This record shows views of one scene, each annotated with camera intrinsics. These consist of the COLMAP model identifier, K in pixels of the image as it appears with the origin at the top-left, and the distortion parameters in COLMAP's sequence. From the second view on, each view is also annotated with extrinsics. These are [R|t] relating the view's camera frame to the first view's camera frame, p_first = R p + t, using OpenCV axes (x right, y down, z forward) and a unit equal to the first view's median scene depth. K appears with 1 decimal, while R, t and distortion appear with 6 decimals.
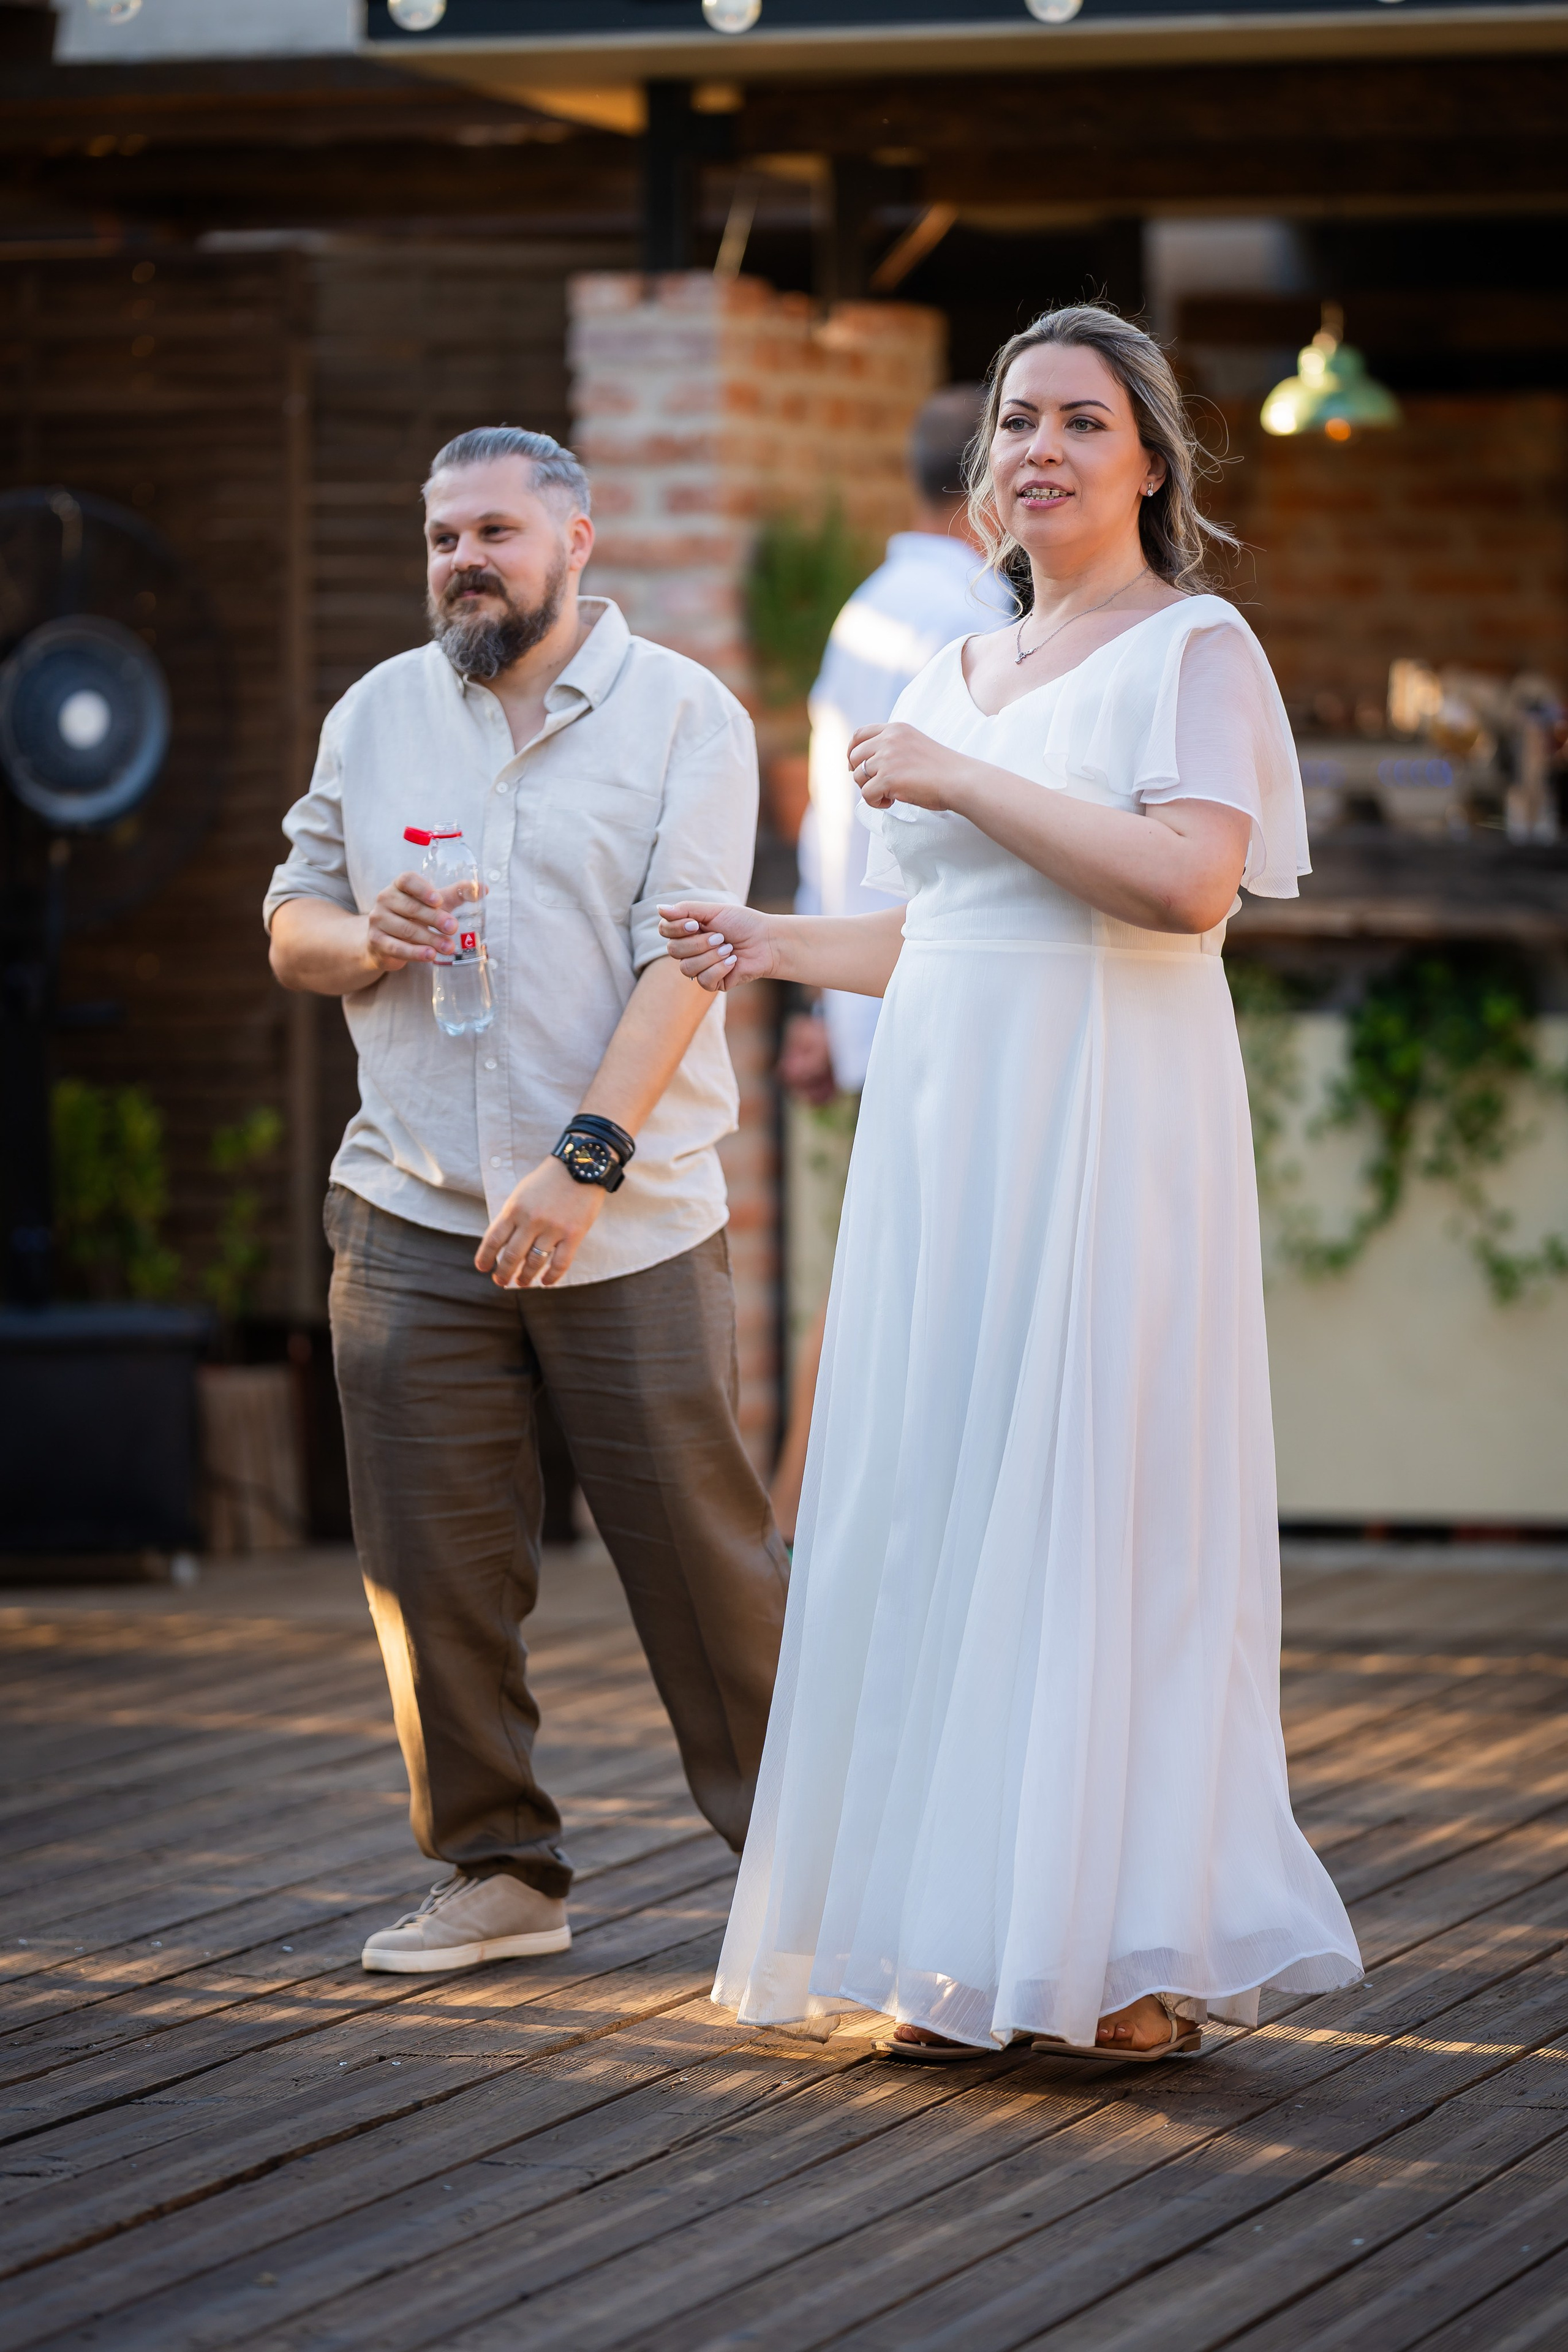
lens RADIAL K [[10292.0, 0, 786.0], [0, 10292.0, 1164.5], [0, 0, 1]] dist [0.234102, 0.000000]
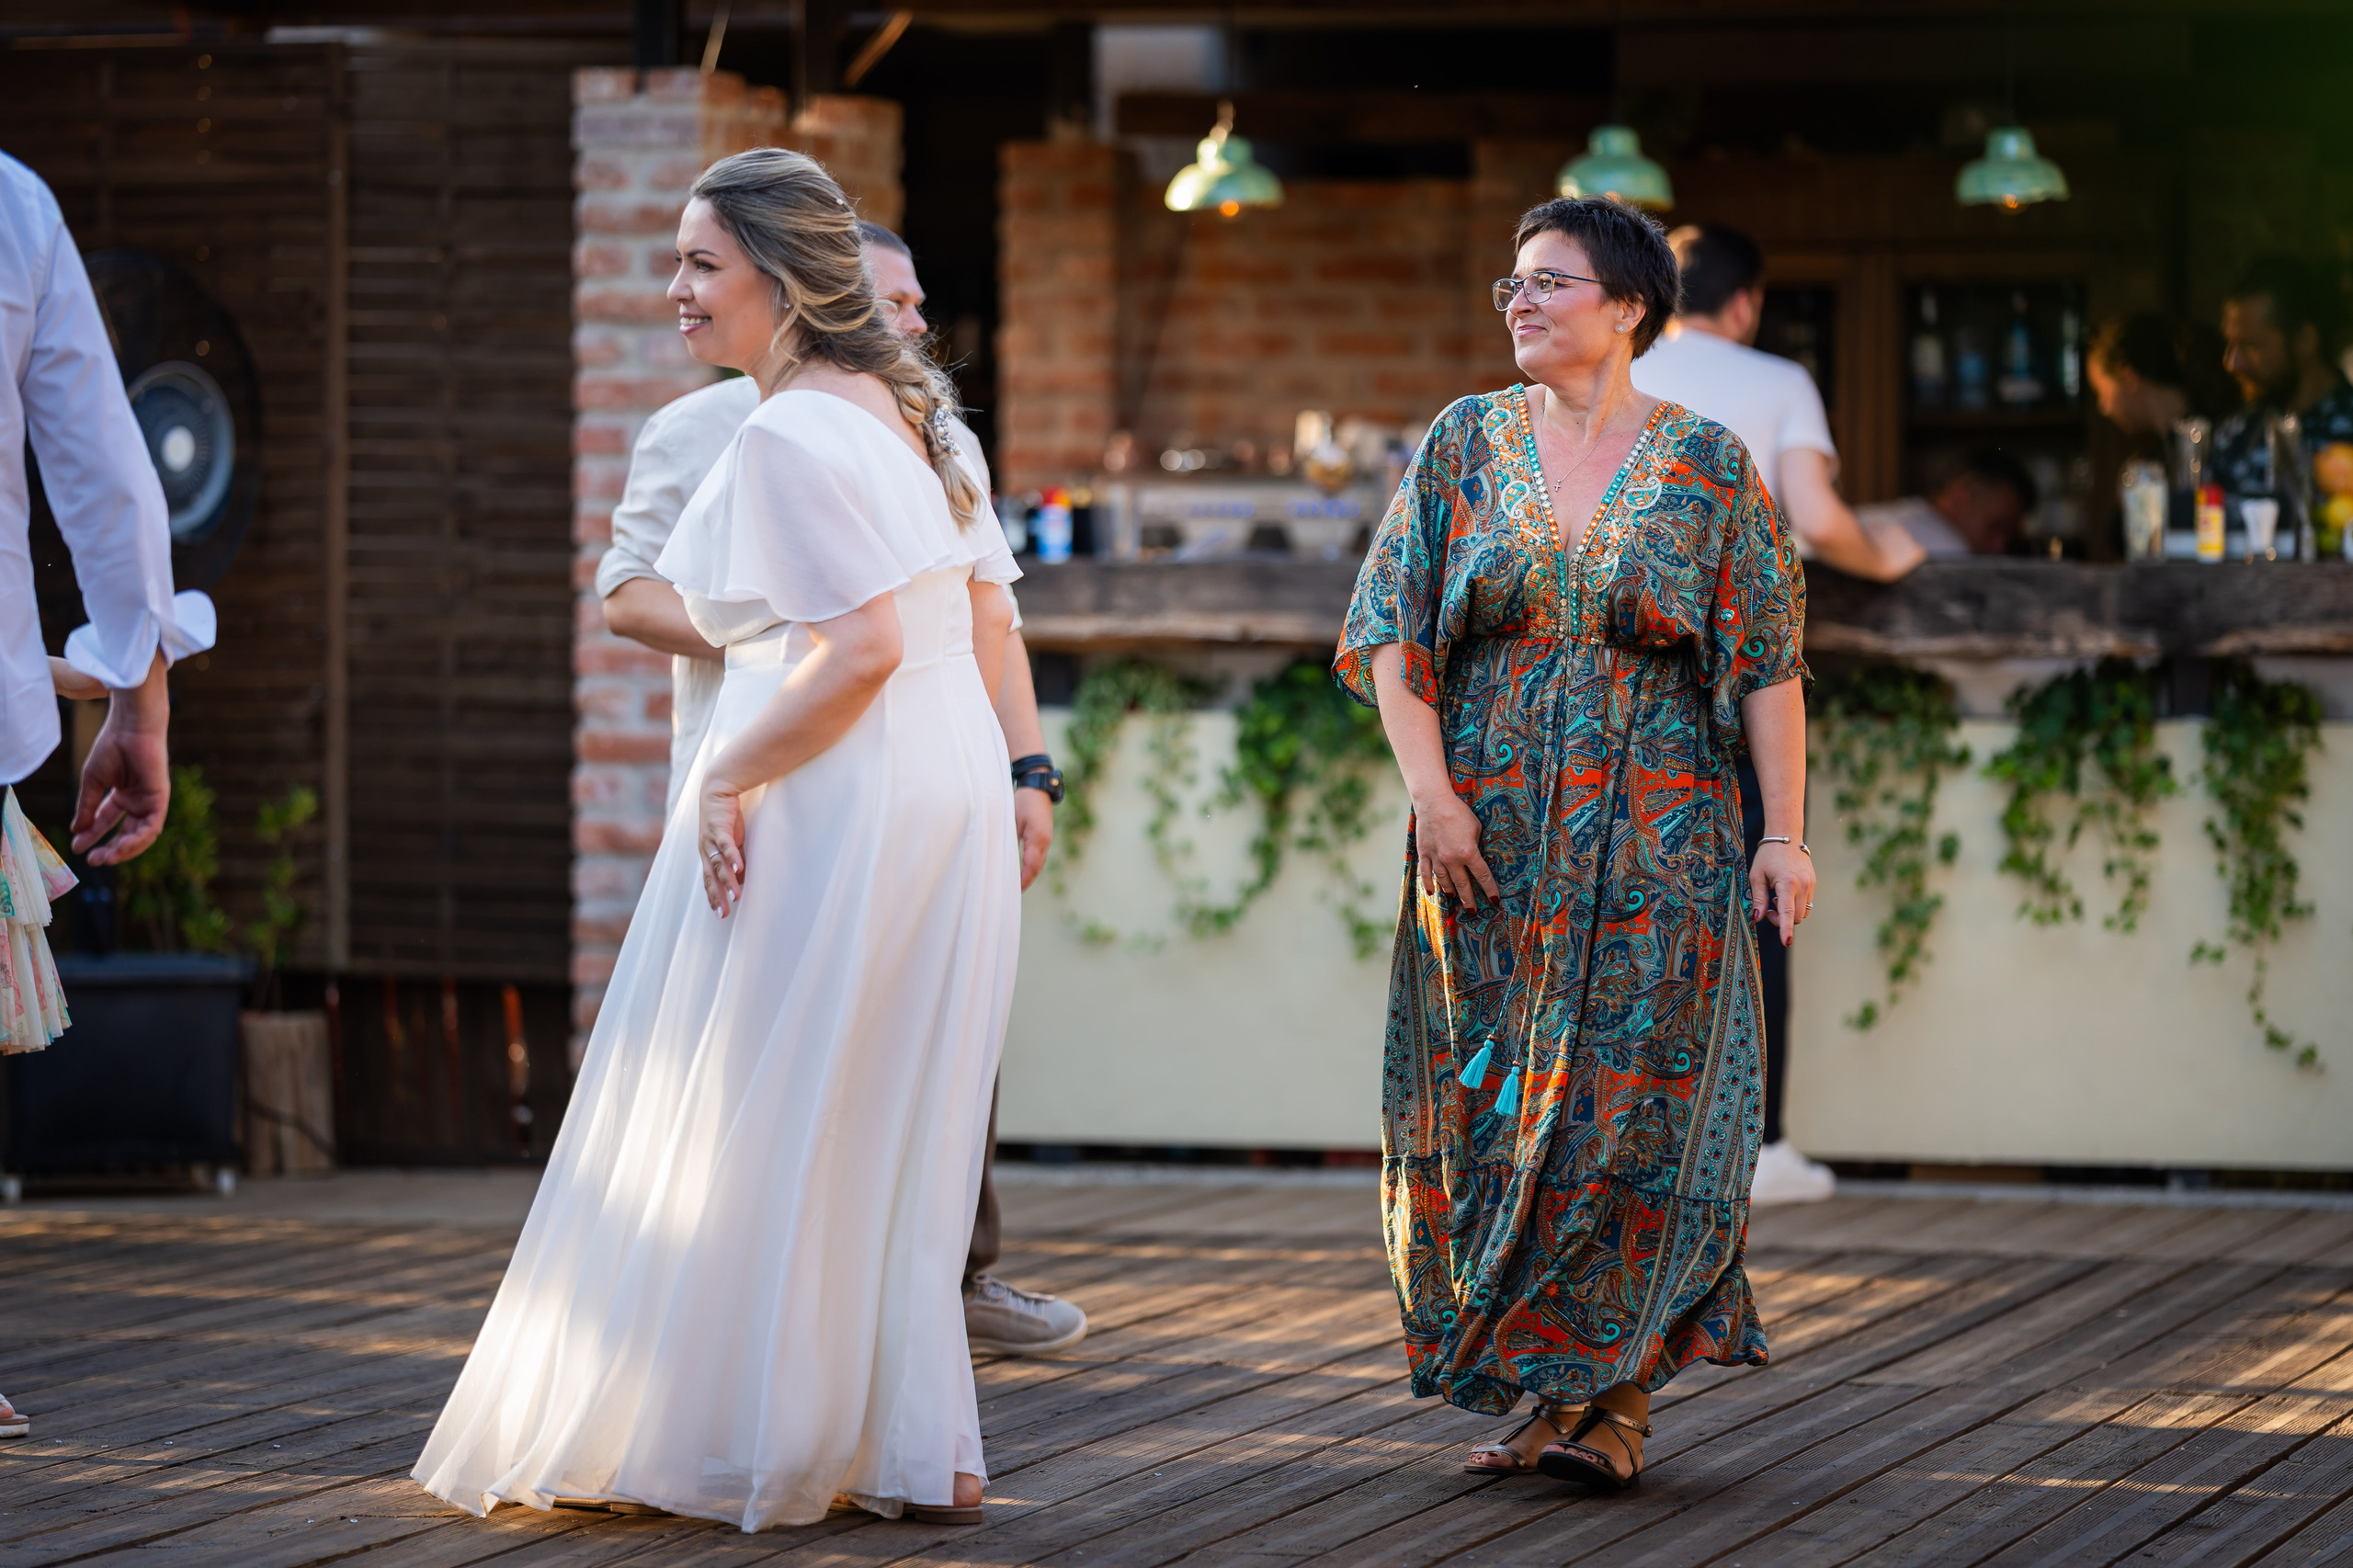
lens RADIAL K [[10296.2, 0, 1172.4], [0, 10296.2, 797.2], [0, 0, 1]] dist [0.234102, 0.000000]
pose [[0.999734, 0.008525, 0.021435, 0.022496], [-0.008177, 0.999834, -0.016278, 0.014086], [-0.021571, 0.016098, 0.999638, -0.160529]]
